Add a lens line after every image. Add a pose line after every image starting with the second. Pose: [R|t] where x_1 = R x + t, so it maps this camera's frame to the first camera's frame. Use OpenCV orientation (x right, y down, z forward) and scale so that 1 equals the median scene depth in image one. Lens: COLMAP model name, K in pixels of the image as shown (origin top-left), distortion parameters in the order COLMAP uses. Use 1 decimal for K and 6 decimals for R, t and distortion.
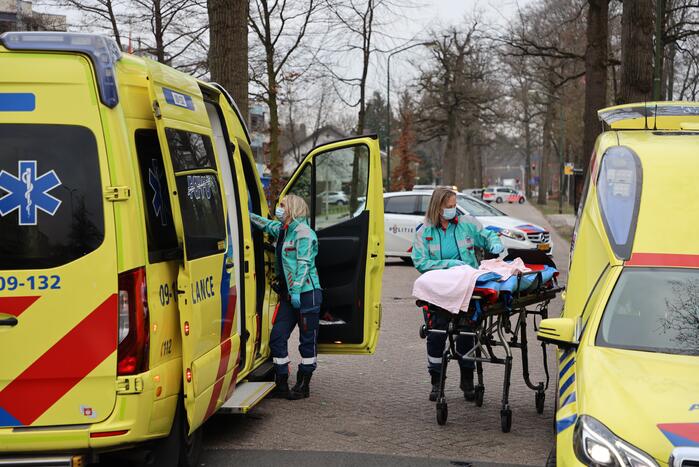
lens RADIAL K [[1492.4, 0, 349.5], [0, 1492.4, 233.5], [0, 0, 1]] dist [0.412146, 0.261634]
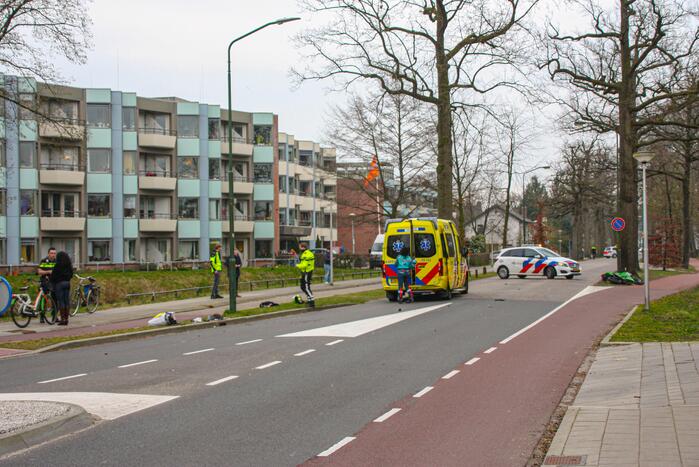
lens RADIAL K [[1120.1, 0, 349.5], [0, 1120.1, 233.5], [0, 0, 1]] dist [0.091882, 0.027279]
pose [[0.989174, -0.012632, -0.146200, 0.041212], [0.006056, 0.998953, -0.045340, 0.036175], [0.146620, 0.043964, 0.988215, -0.978081]]
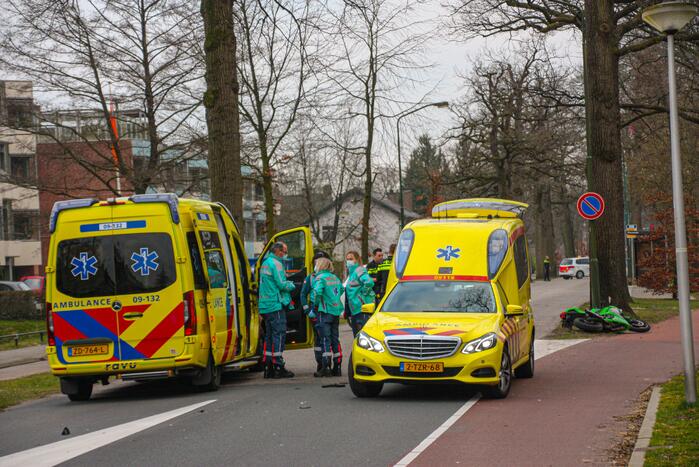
lens RADIAL K [[2048.4, 0, 349.5], [0, 2048.4, 233.5], [0, 0, 1]] dist [0.526640, 0.185830]
pose [[0.998654, -0.047090, -0.021745, 0.054962], [0.045986, 0.997752, -0.048745, 0.030530], [0.023991, 0.047680, 0.998575, -0.667956]]
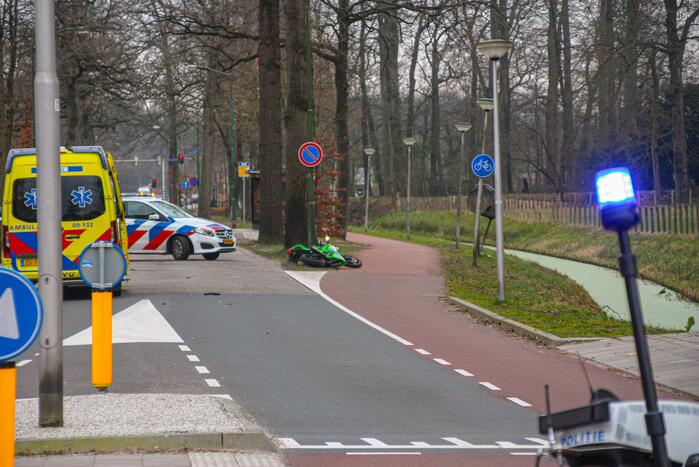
lens RADIAL K [[2605.9, 0, 349.5], [0, 2605.9, 233.5], [0, 0, 1]] dist [1.139248, -0.510836]
pose [[0.982652, -0.019442, 0.184439, -0.203455], [0.022474, 0.999644, -0.014363, 0.042452], [-0.184094, 0.018259, 0.982739, -1.359690]]
